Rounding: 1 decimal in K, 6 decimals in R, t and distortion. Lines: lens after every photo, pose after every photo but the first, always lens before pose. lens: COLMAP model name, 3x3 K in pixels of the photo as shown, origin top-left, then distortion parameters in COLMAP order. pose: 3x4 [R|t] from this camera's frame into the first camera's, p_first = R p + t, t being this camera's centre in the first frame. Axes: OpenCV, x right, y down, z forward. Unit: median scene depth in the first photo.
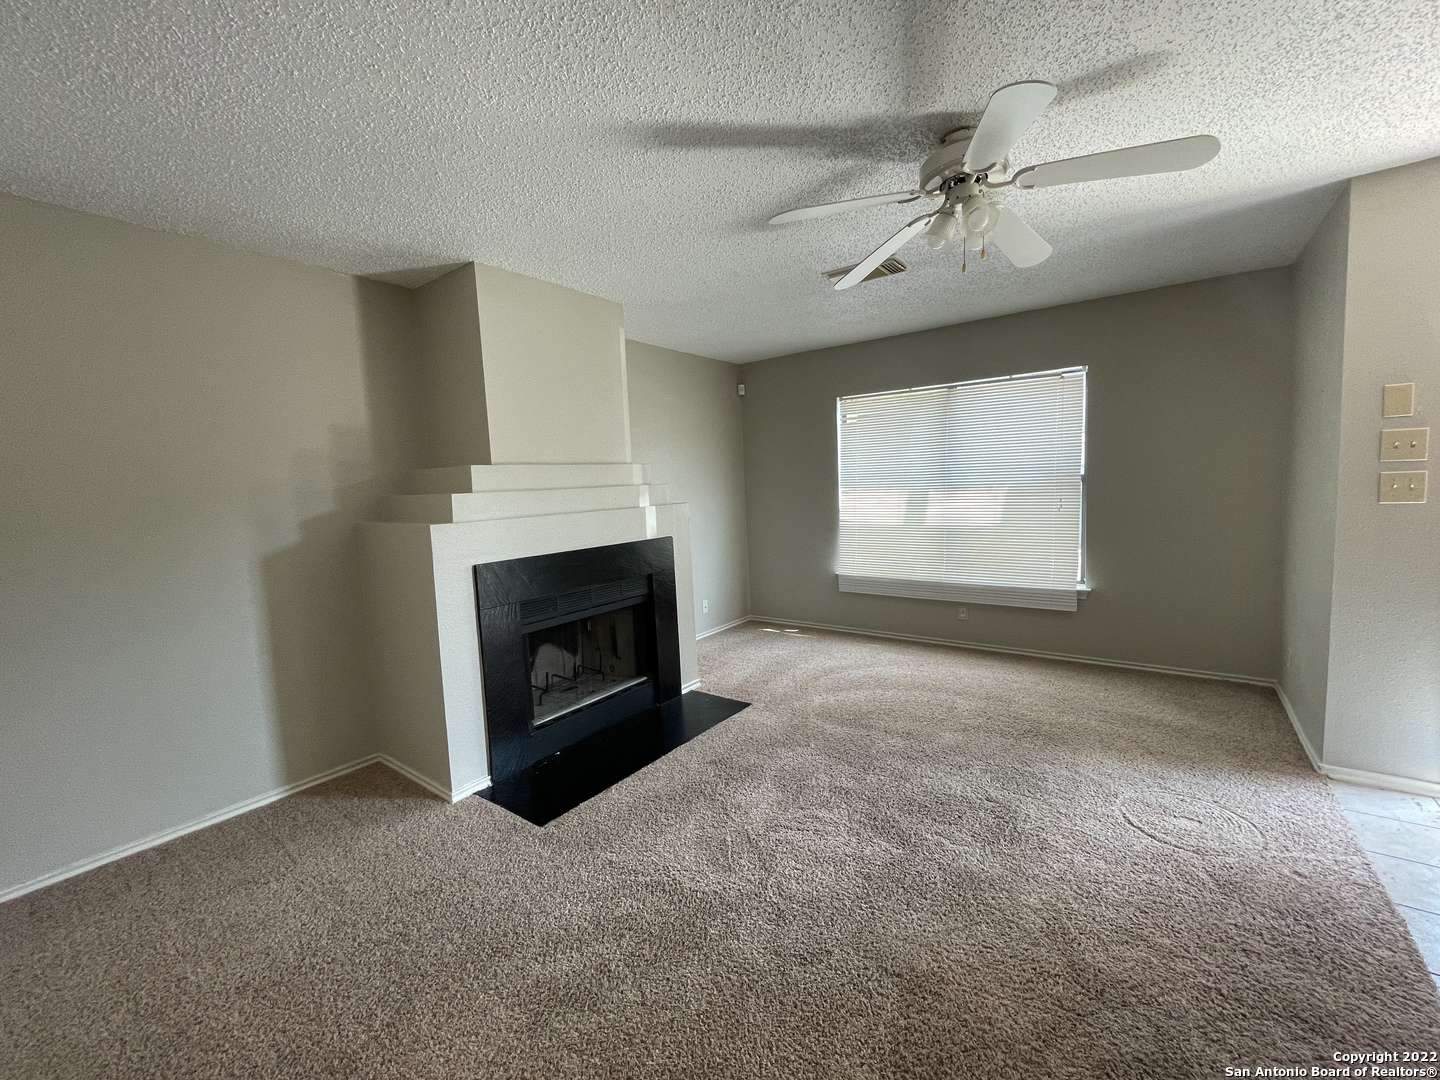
lens RADIAL K [[590.2, 0, 717.8], [0, 590.2, 538.3], [0, 0, 1]] dist [-0.002561, 0.000204]
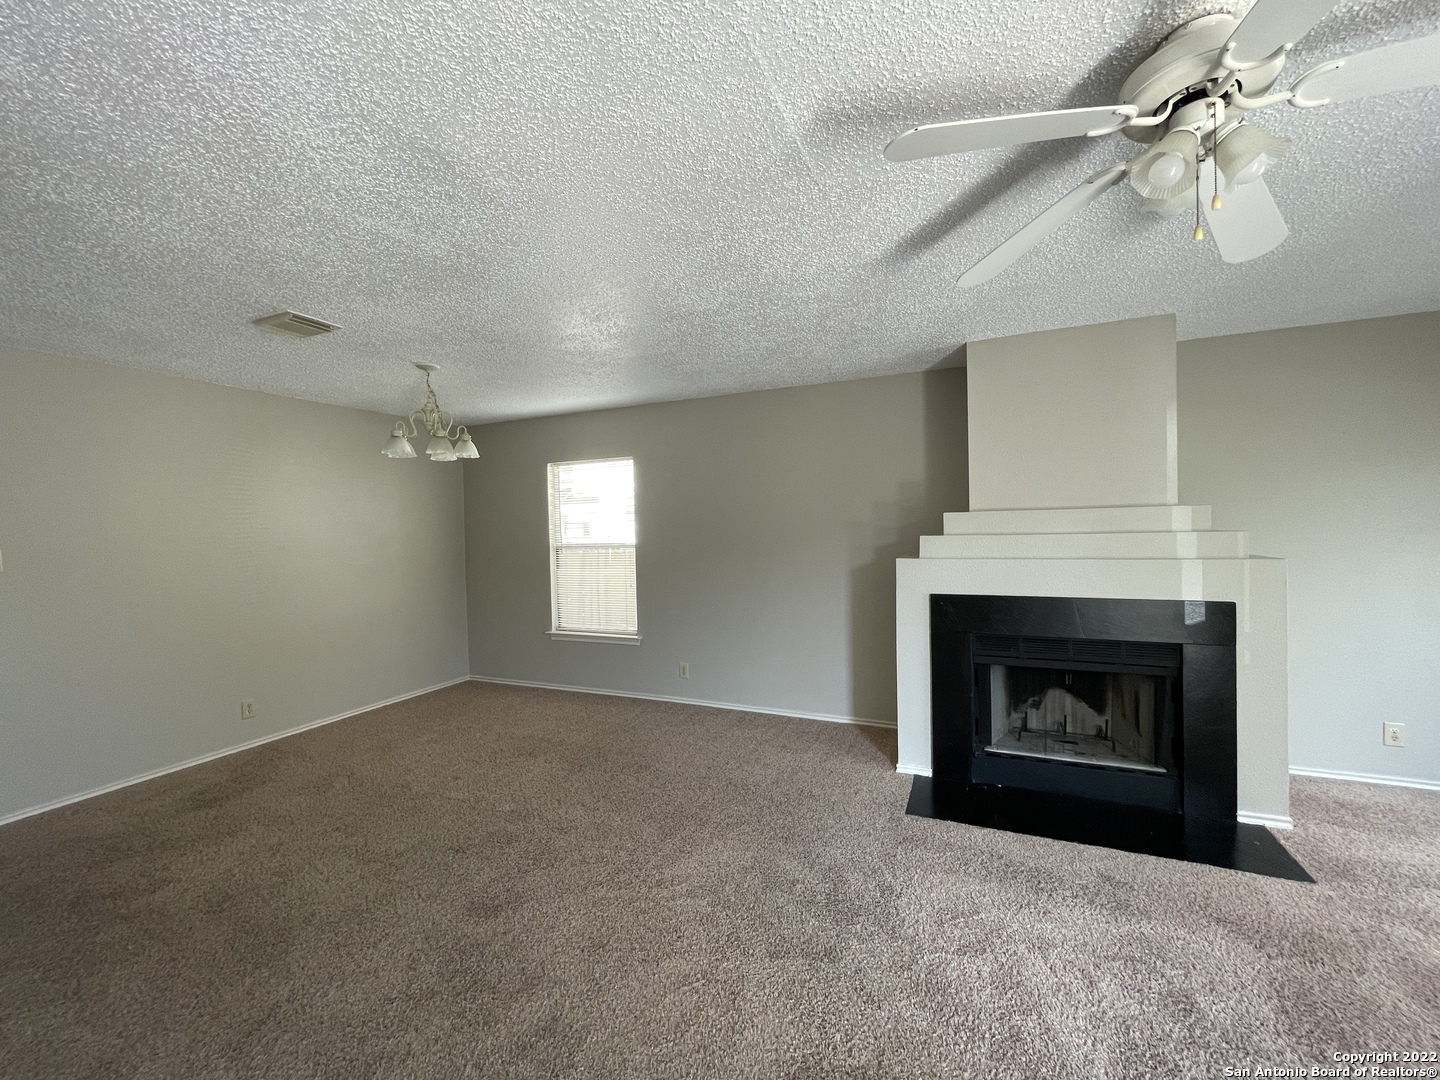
lens RADIAL K [[590.2, 0, 720.0], [0, 590.2, 537.5], [0, 0, 1]] dist [-0.002561, 0.000204]
pose [[0.223253, 0.056190, -0.973140, 0.493516], [-0.080181, 0.996013, 0.039116, -0.061179], [0.971457, 0.069294, 0.226868, 0.200968]]
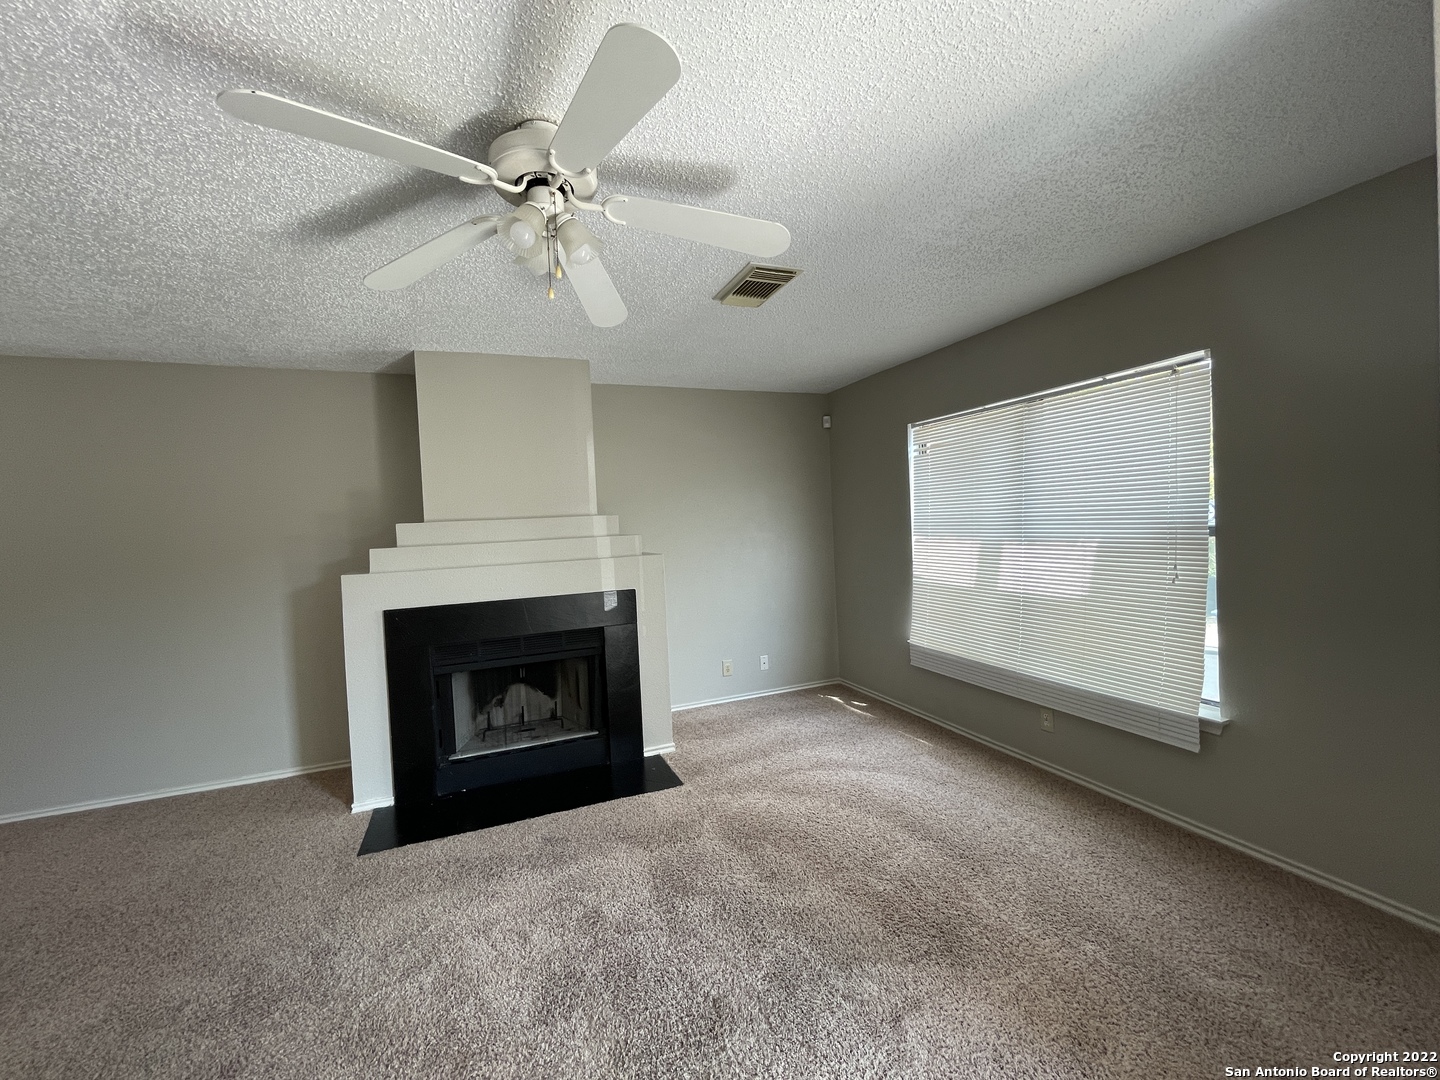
lens RADIAL K [[590.2, 0, 719.7], [0, 590.2, 537.2], [0, 0, 1]] dist [-0.002561, 0.000204]
pose [[0.857151, 0.016308, -0.514806, 0.537816], [-0.040044, 0.998583, -0.035039, -0.059993], [0.513506, 0.050649, 0.856590, 0.241440]]
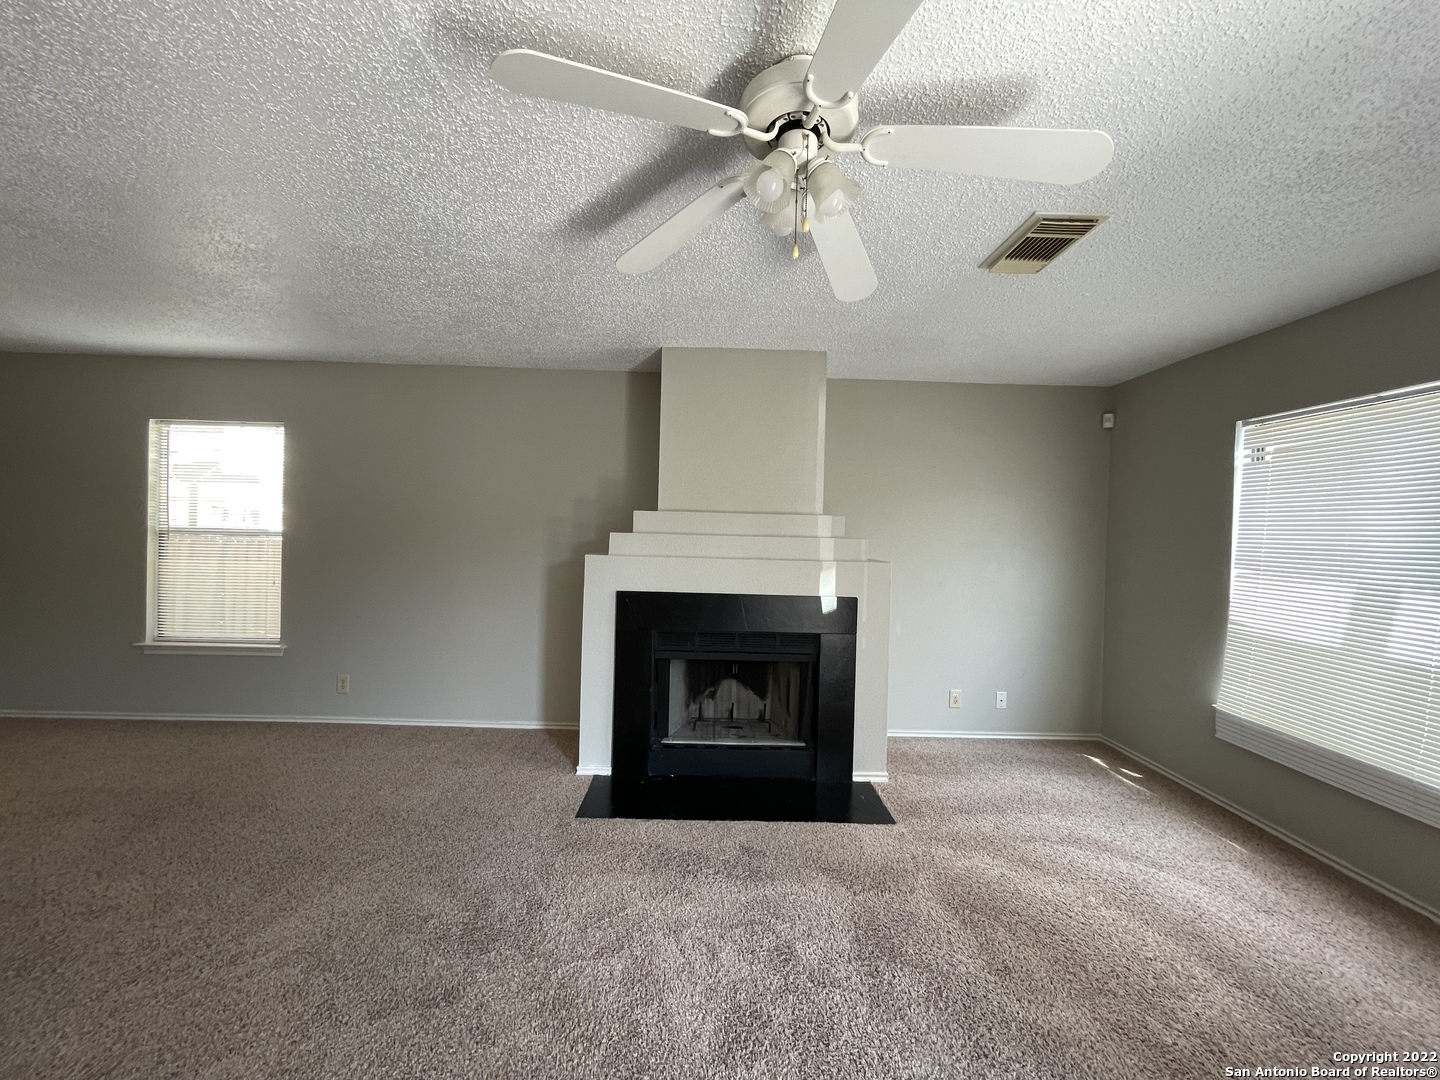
lens RADIAL K [[590.2, 0, 719.7], [0, 590.2, 536.9], [0, 0, 1]] dist [-0.002561, 0.000204]
pose [[0.609687, 0.066200, -0.789873, 0.492984], [-0.128162, 0.991627, -0.015816, -0.053337], [0.782213, 0.110875, 0.613066, 0.284639]]
